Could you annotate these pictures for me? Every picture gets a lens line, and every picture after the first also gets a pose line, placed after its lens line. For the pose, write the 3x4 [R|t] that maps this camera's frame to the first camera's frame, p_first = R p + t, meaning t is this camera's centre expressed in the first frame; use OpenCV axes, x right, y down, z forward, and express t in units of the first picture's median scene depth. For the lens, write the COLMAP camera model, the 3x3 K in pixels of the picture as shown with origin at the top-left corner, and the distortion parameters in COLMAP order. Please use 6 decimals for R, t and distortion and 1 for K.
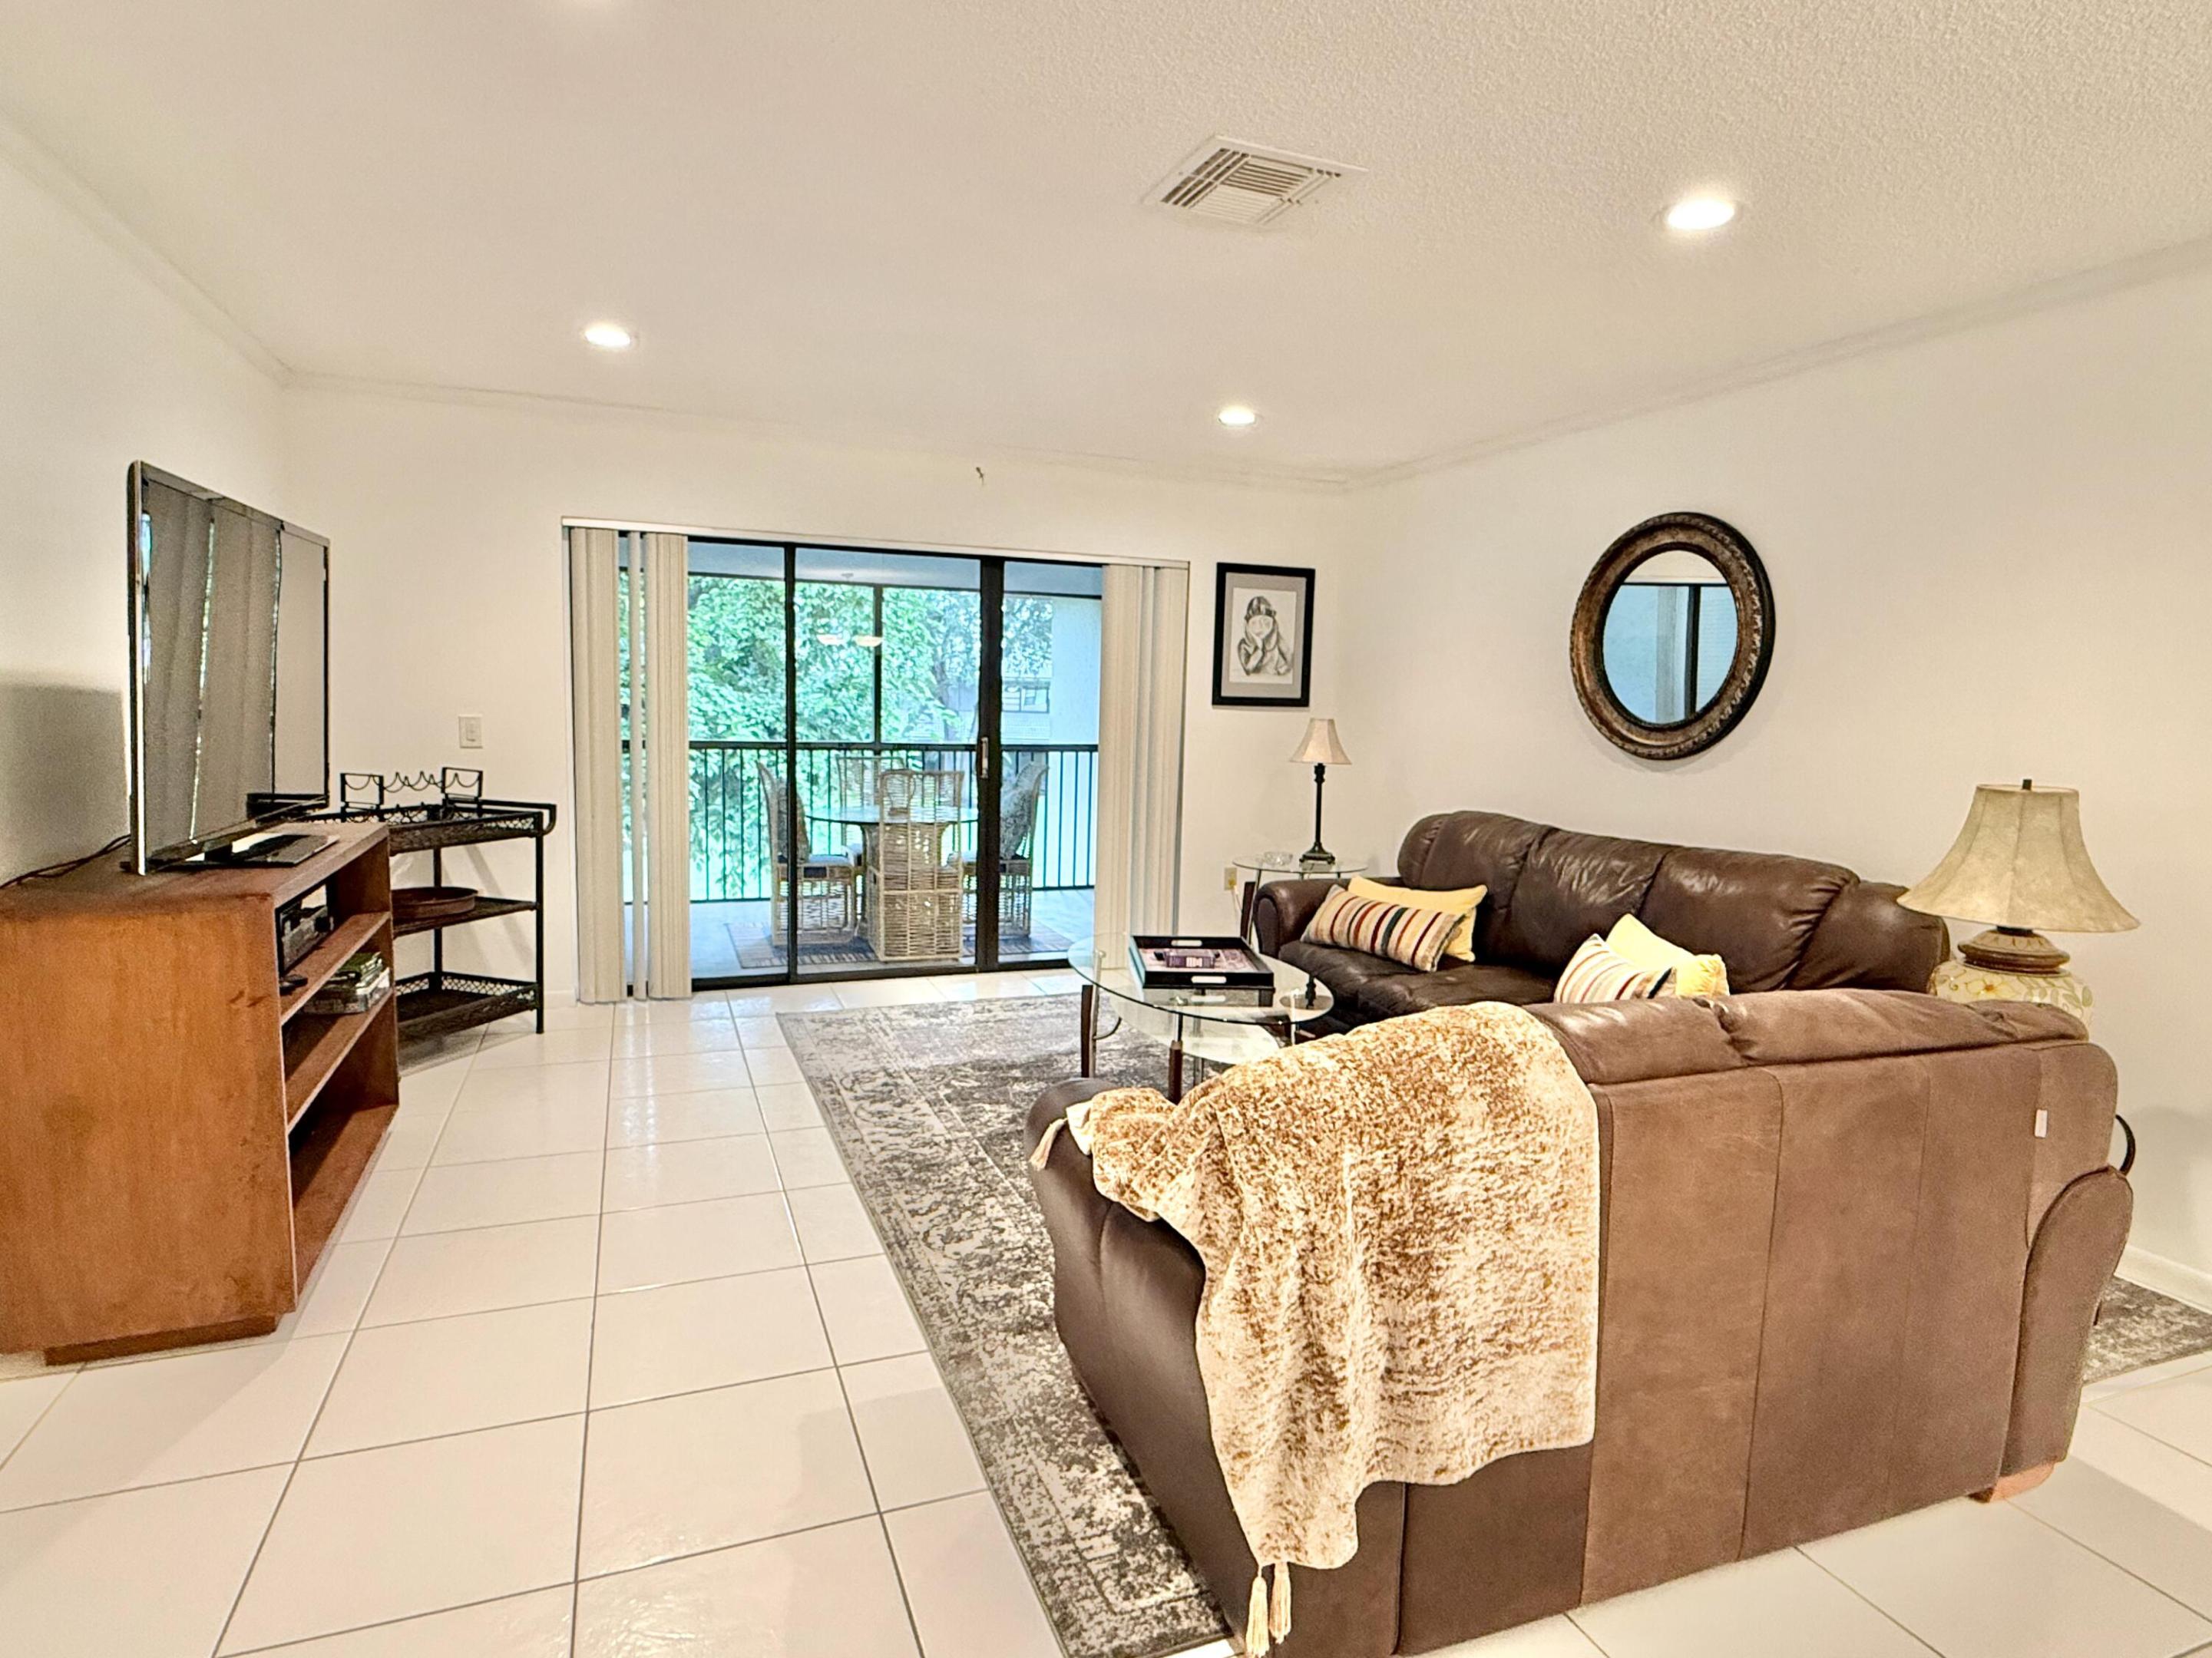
lens RADIAL K [[1133.6, 0, 1097.1], [0, 1133.6, 833.7], [0, 0, 1]] dist [-0.002352, -0.001662]
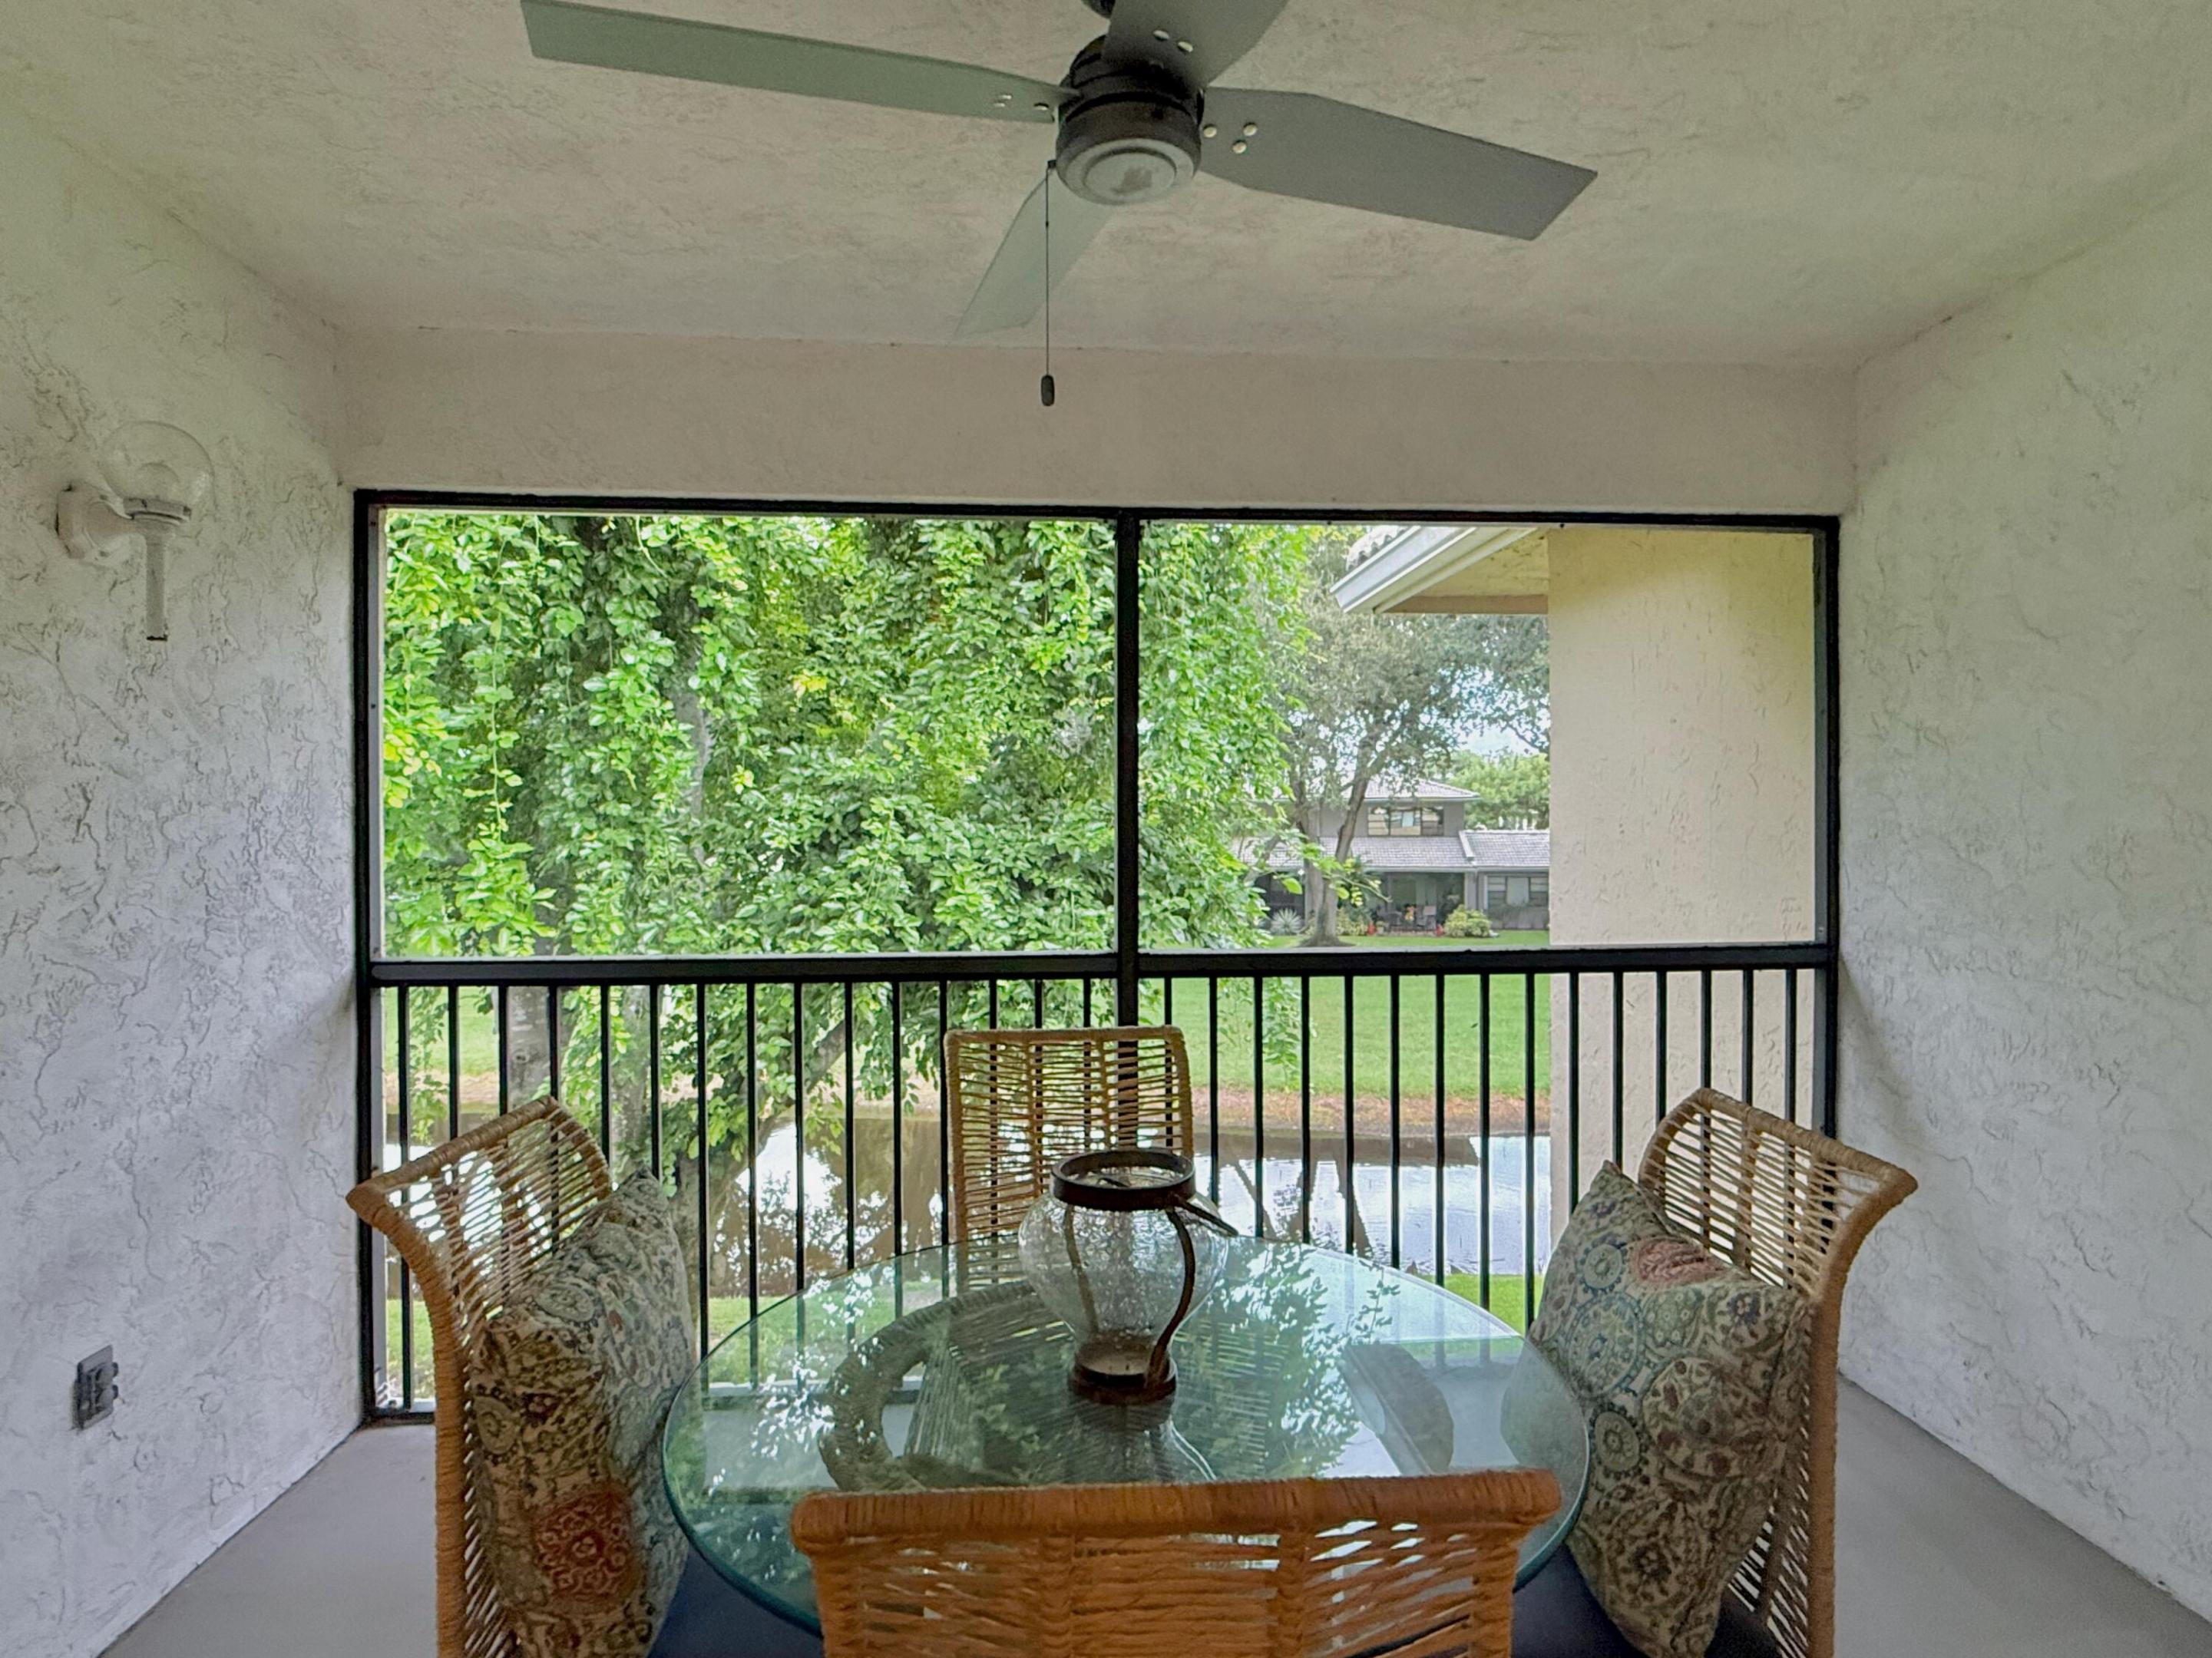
lens RADIAL K [[1133.6, 0, 1097.1], [0, 1133.6, 833.7], [0, 0, 1]] dist [-0.002352, -0.001662]
pose [[0.950941, -0.033491, -0.307554, -0.060869], [-0.000871, 0.993829, -0.110918, -0.049592], [0.309371, 0.105744, 0.945044, 0.425280]]
